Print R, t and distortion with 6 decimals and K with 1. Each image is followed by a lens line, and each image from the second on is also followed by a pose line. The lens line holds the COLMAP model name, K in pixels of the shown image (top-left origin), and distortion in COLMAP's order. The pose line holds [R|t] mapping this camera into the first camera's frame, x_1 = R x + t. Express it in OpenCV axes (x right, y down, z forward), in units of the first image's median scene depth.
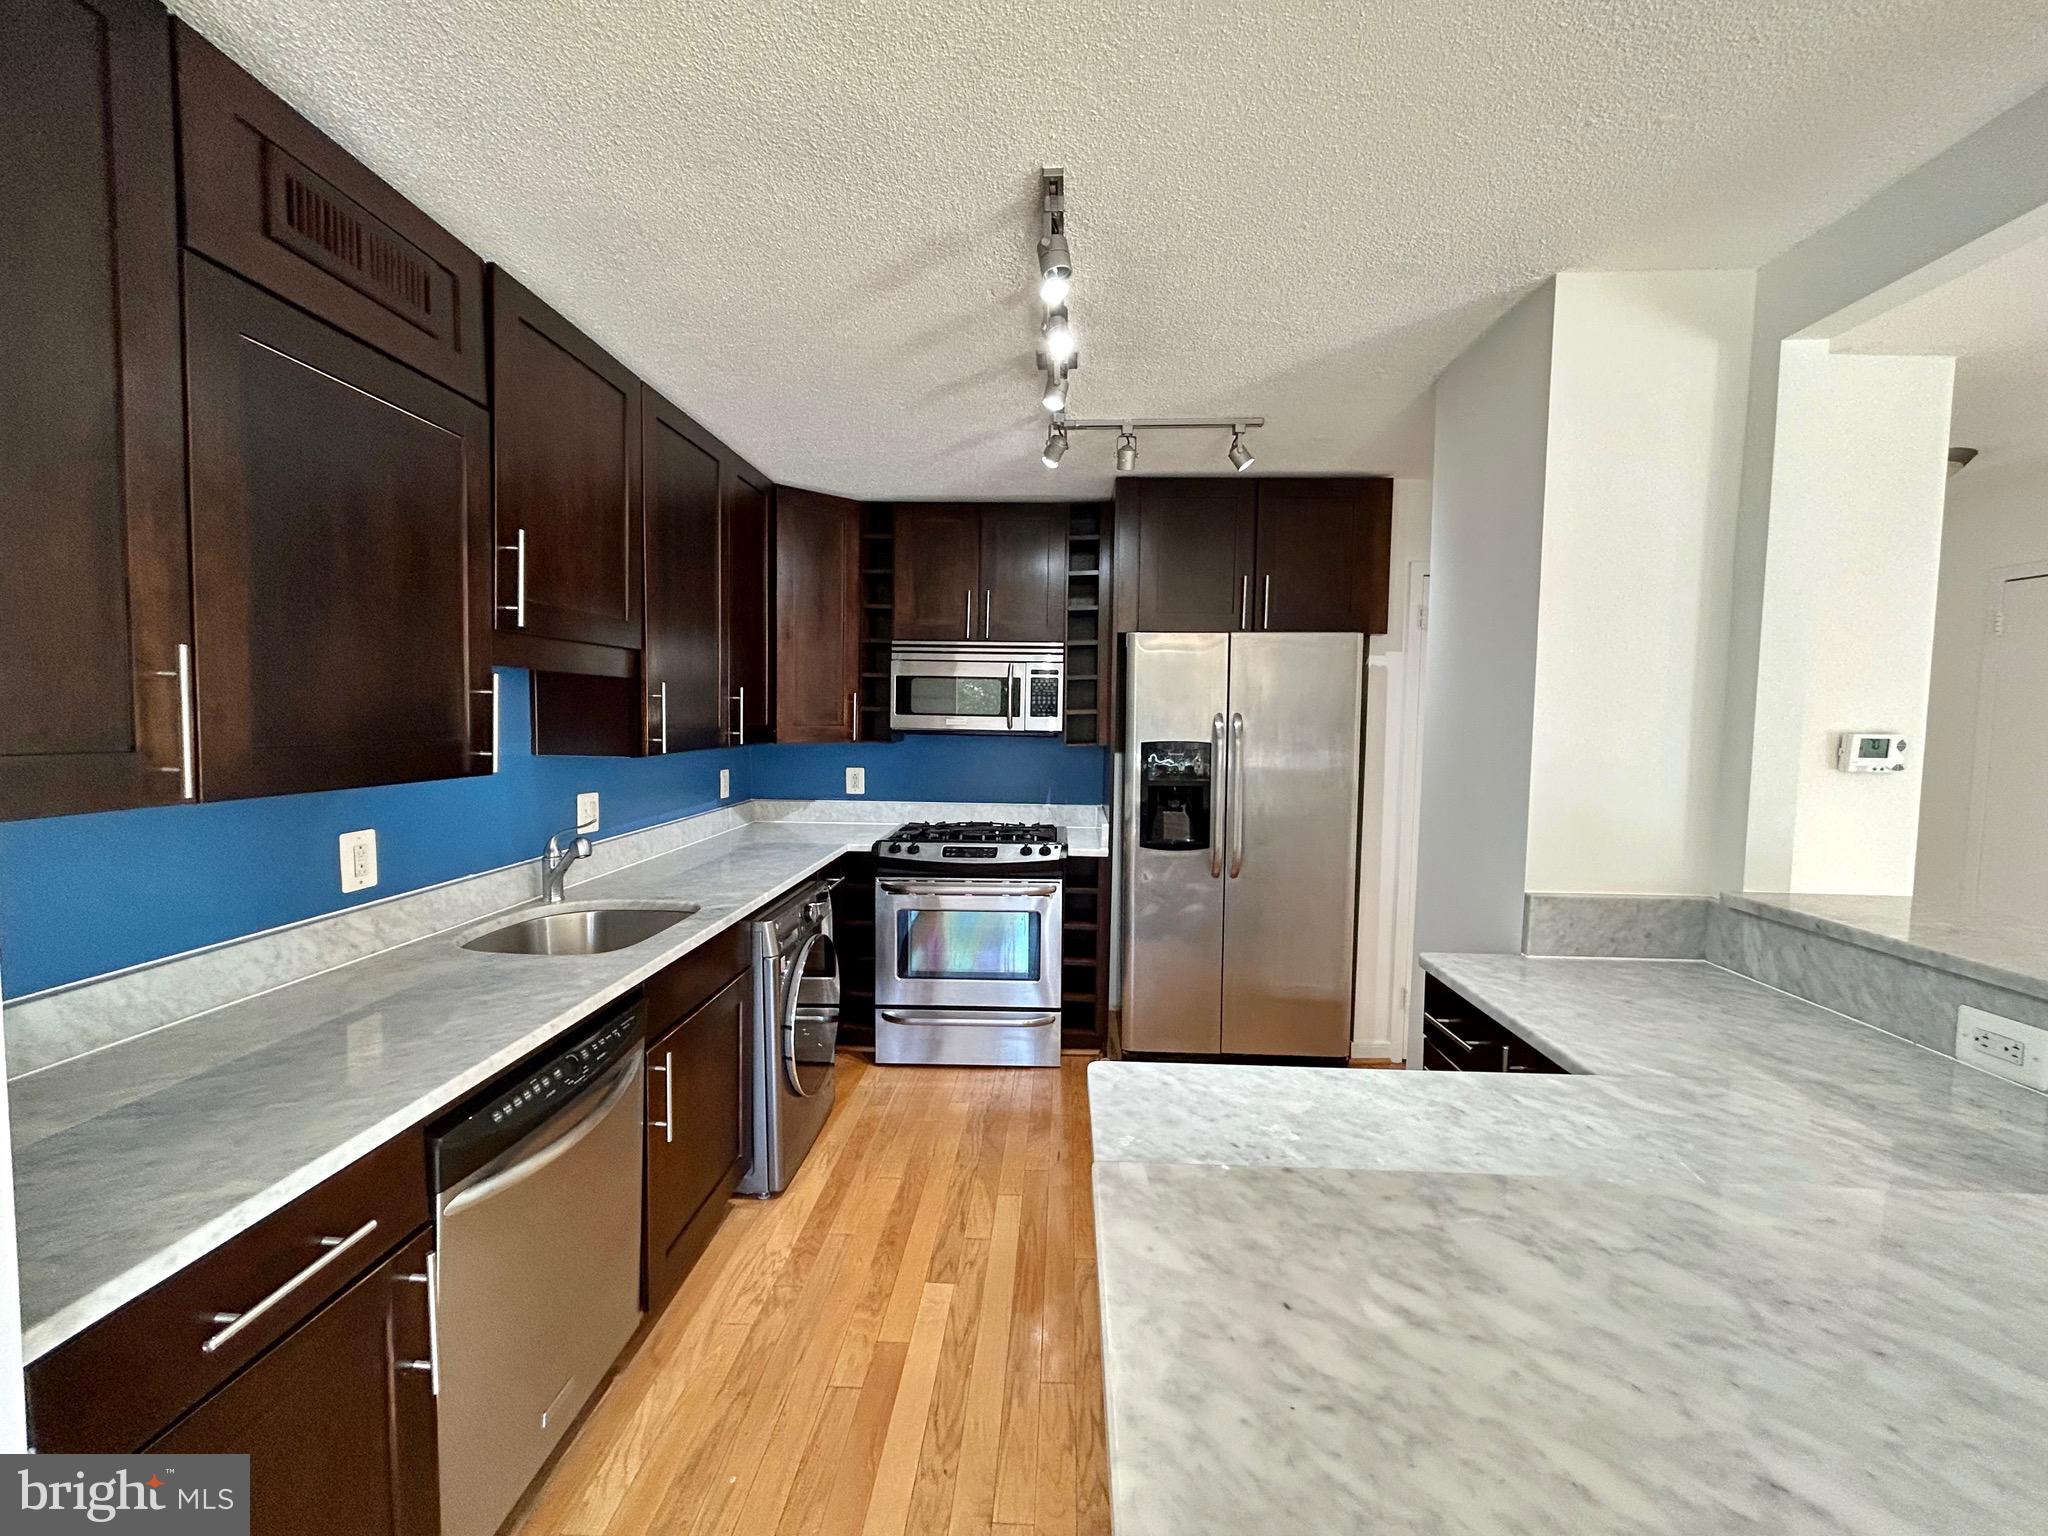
lens RADIAL K [[833.3, 0, 1027.5], [0, 833.3, 768.0], [0, 0, 1]] dist [0.001639, 0.000190]
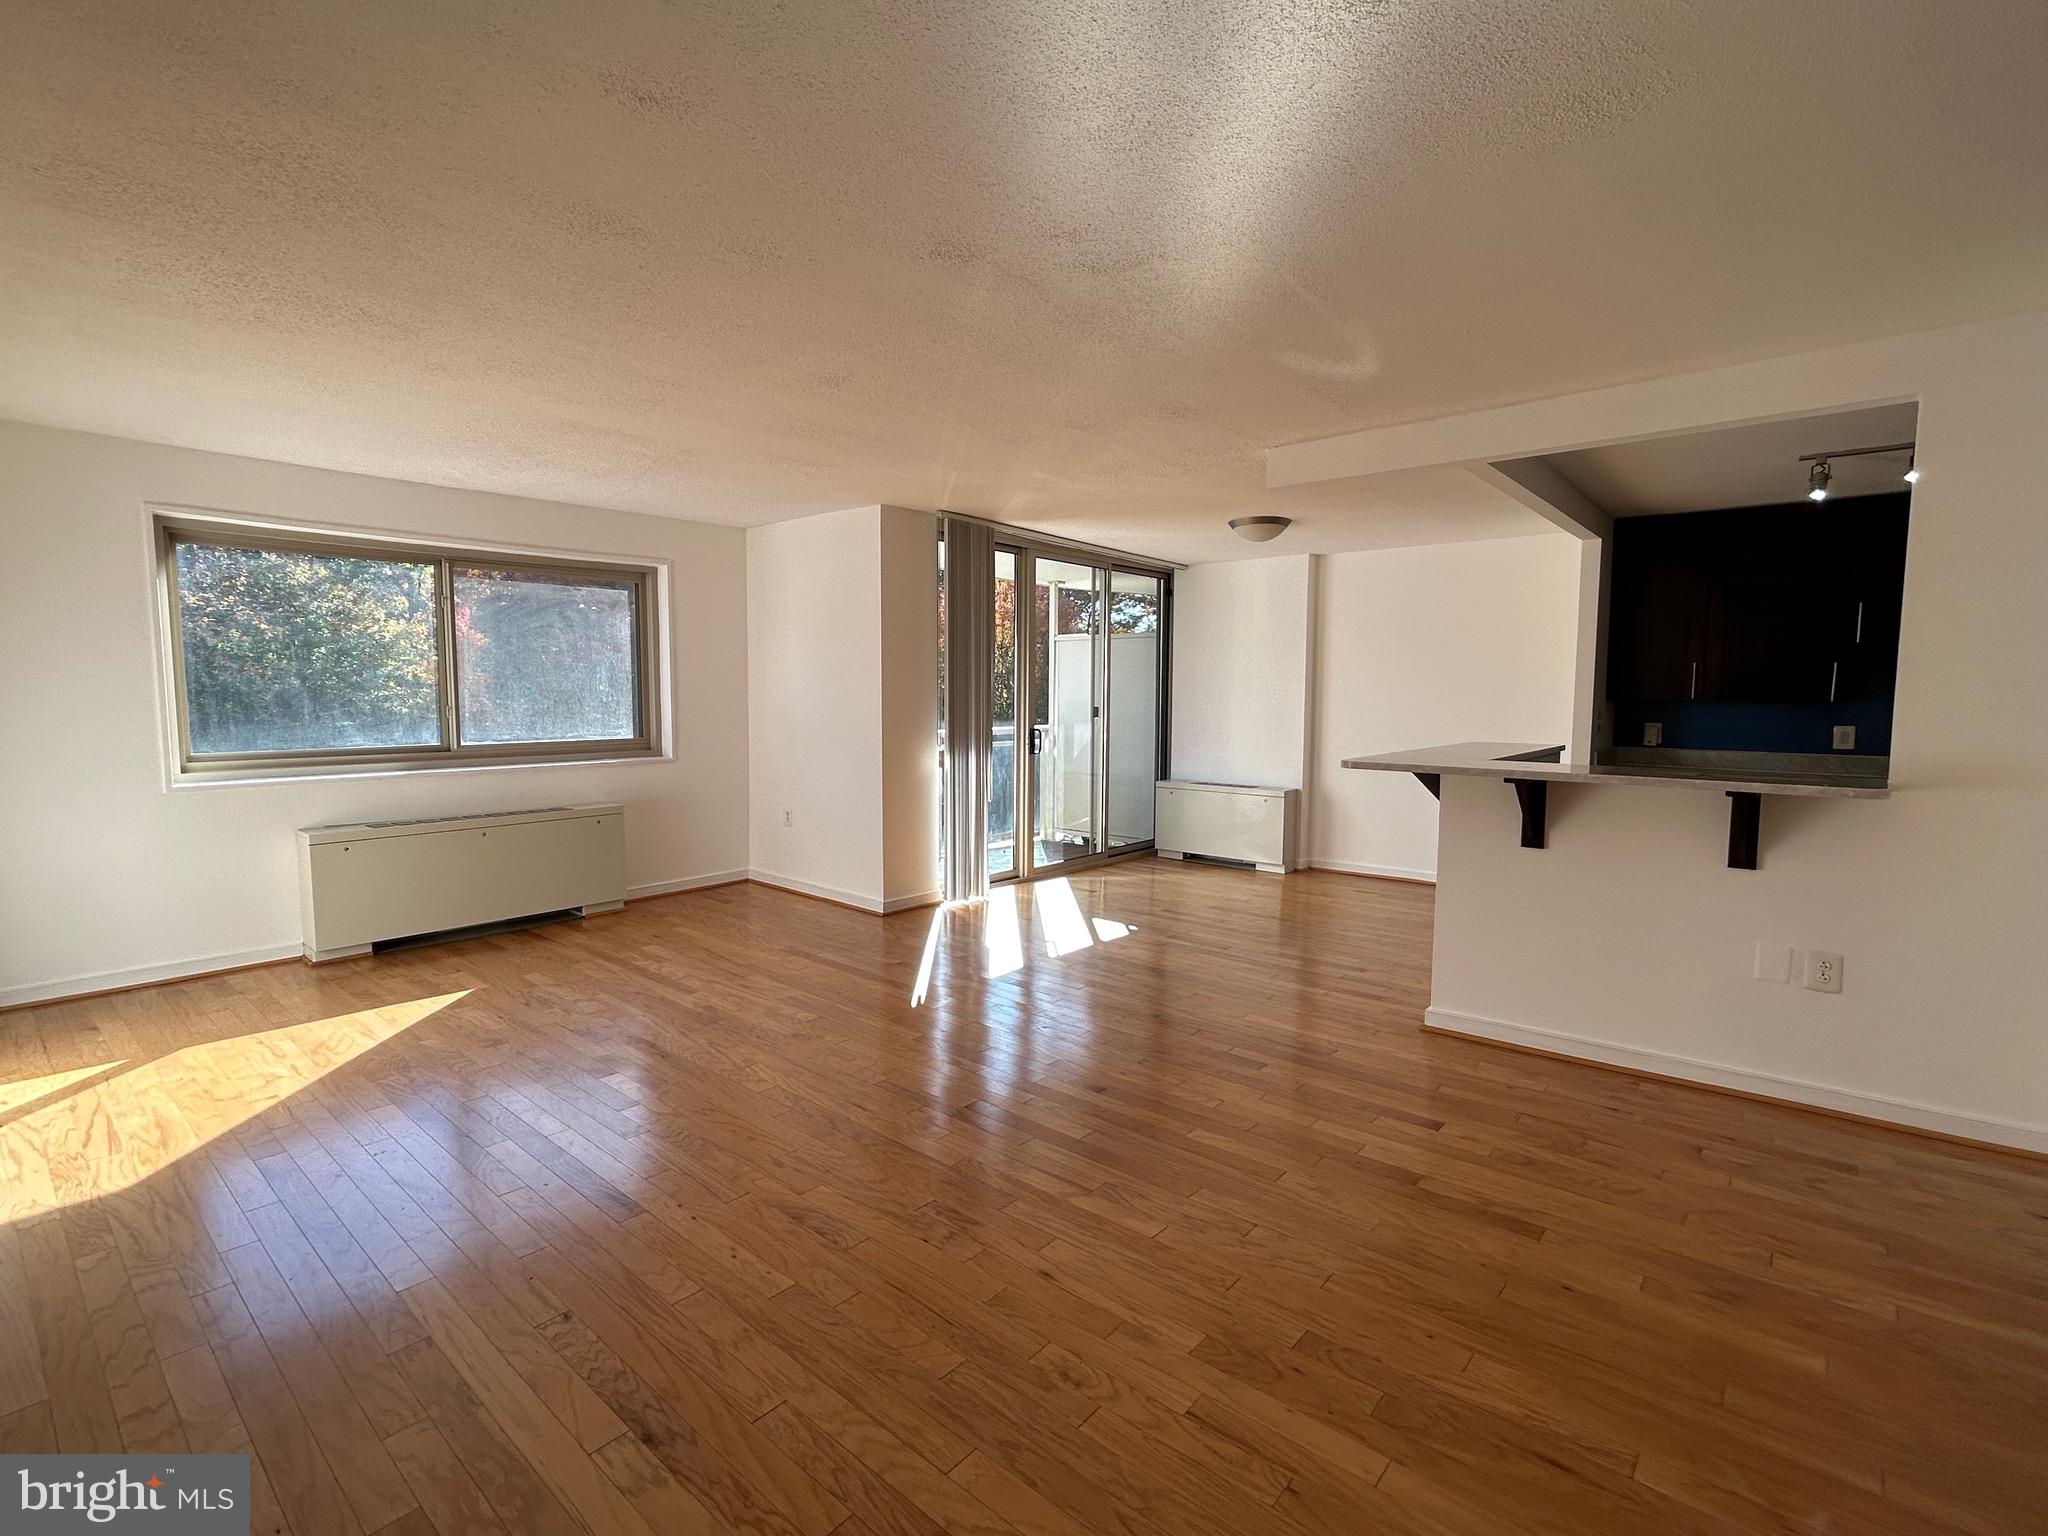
lens RADIAL K [[956.6, 0, 1027.0], [0, 956.6, 760.9], [0, 0, 1]] dist [-0.002418, 0.002418]
pose [[-0.620741, 0.041487, -0.782917, 3.047227], [-0.064713, 0.992480, 0.103900, 0.037655], [0.781340, 0.115160, -0.613388, 0.838601]]
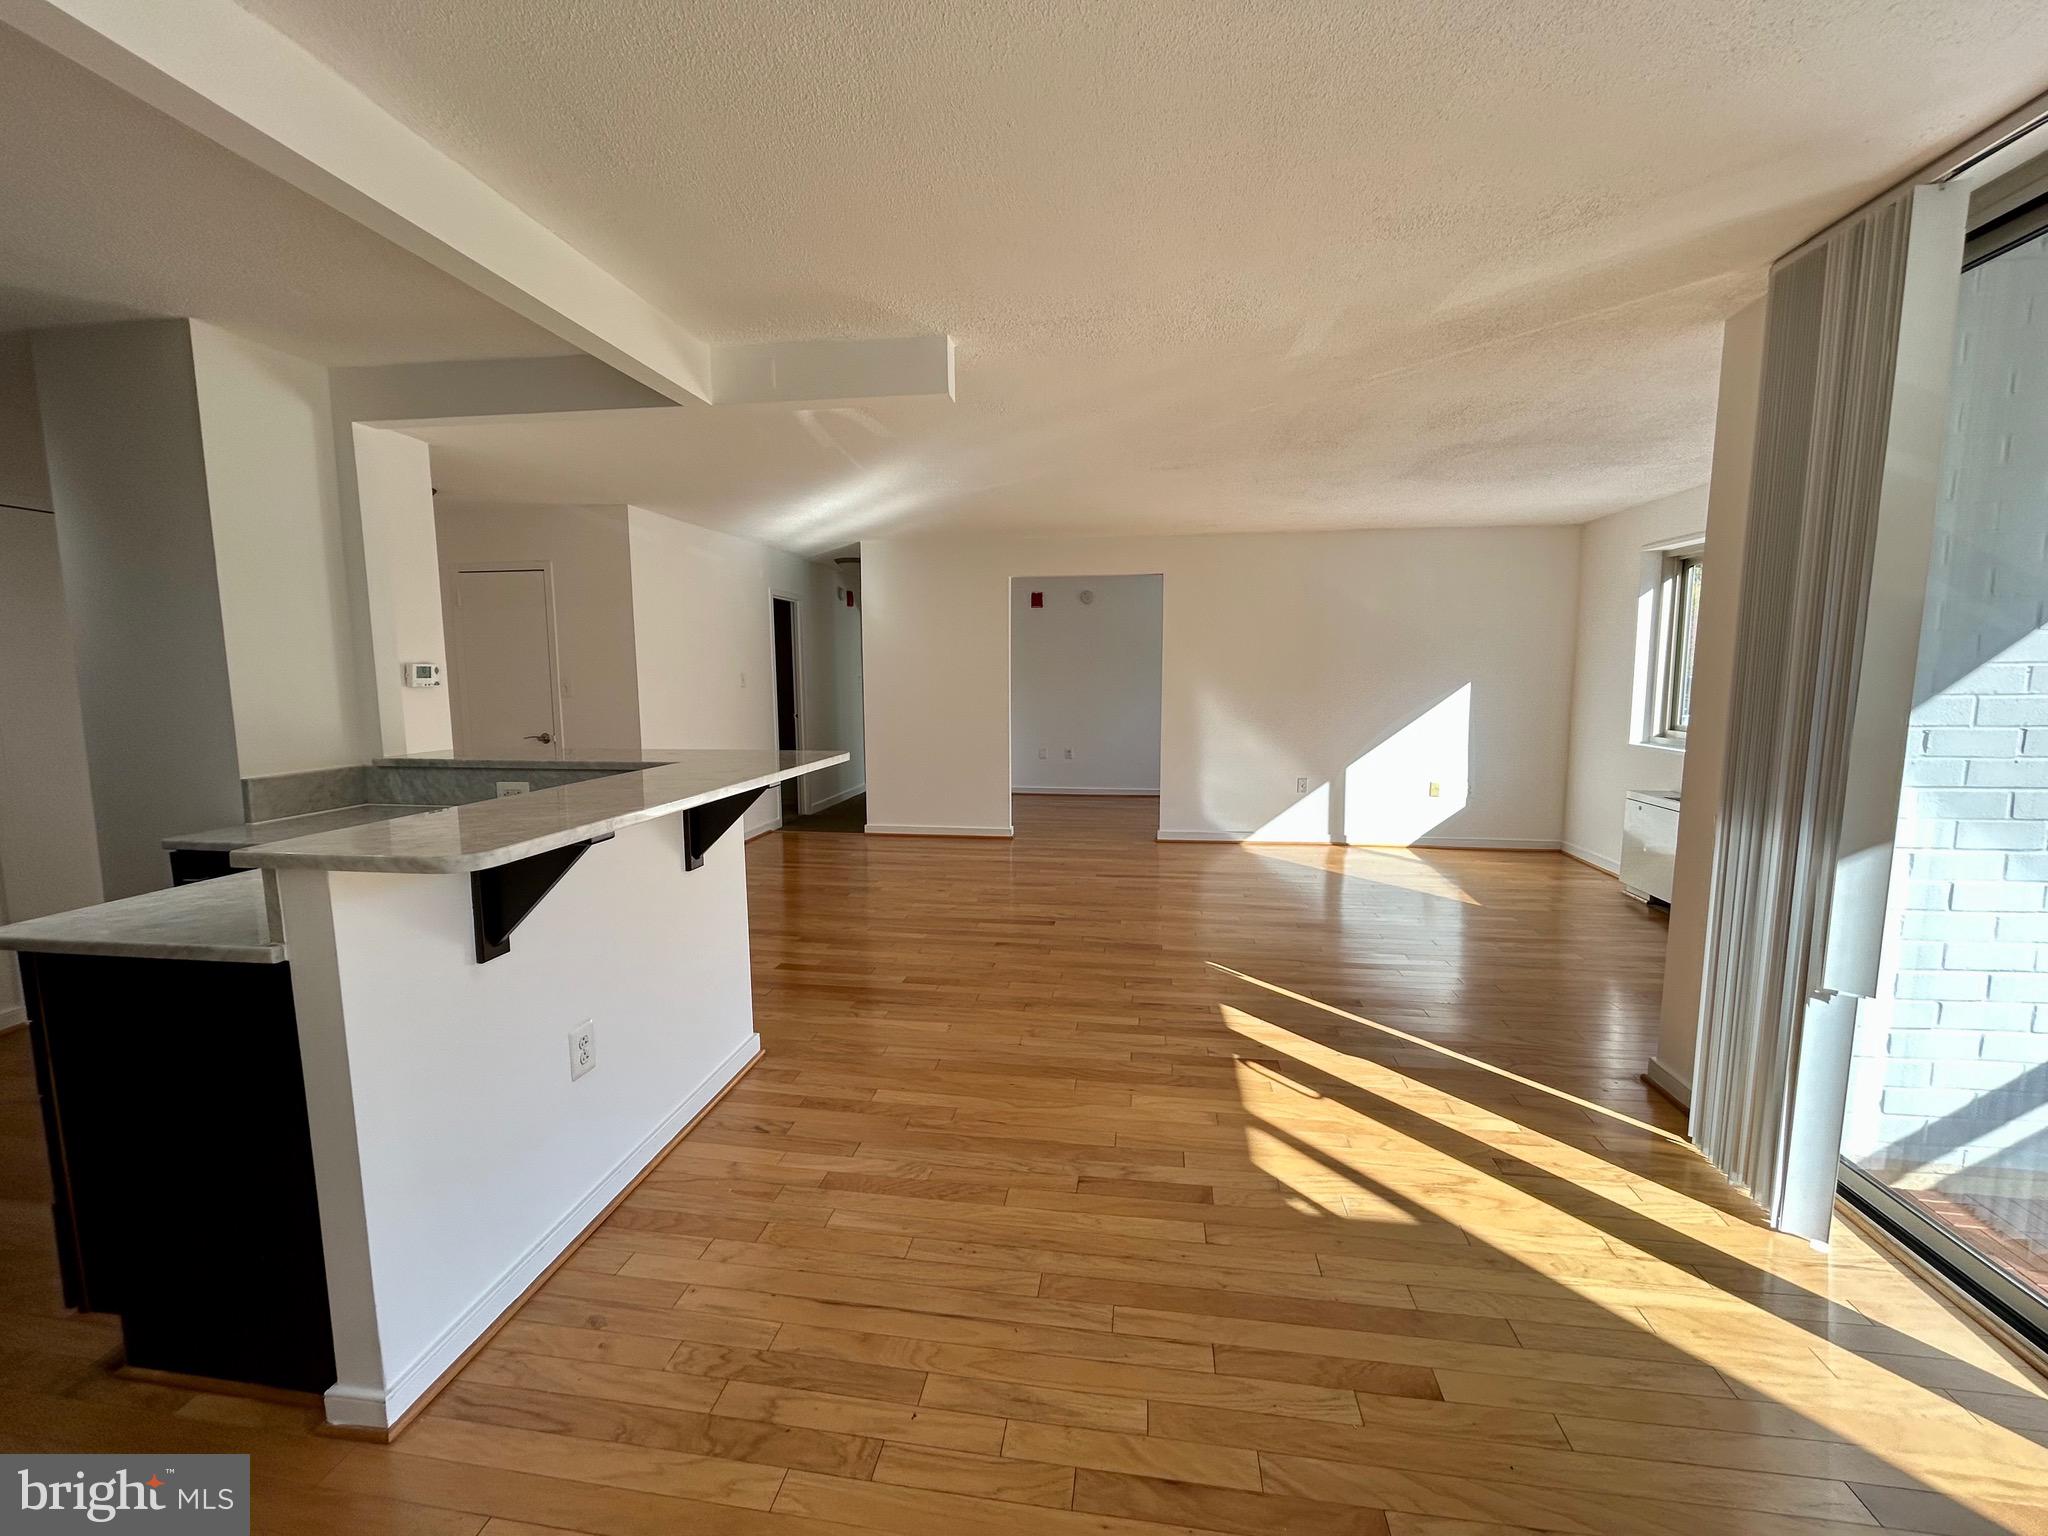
lens RADIAL K [[833.3, 0, 1016.7], [0, 833.3, 769.4], [0, 0, 1]] dist [0.001639, 0.000190]
pose [[0.114764, -0.130558, 0.984776, -0.615917], [0.070216, 0.989913, 0.123056, 0.056266], [-0.990908, 0.055024, 0.122773, -0.436872]]
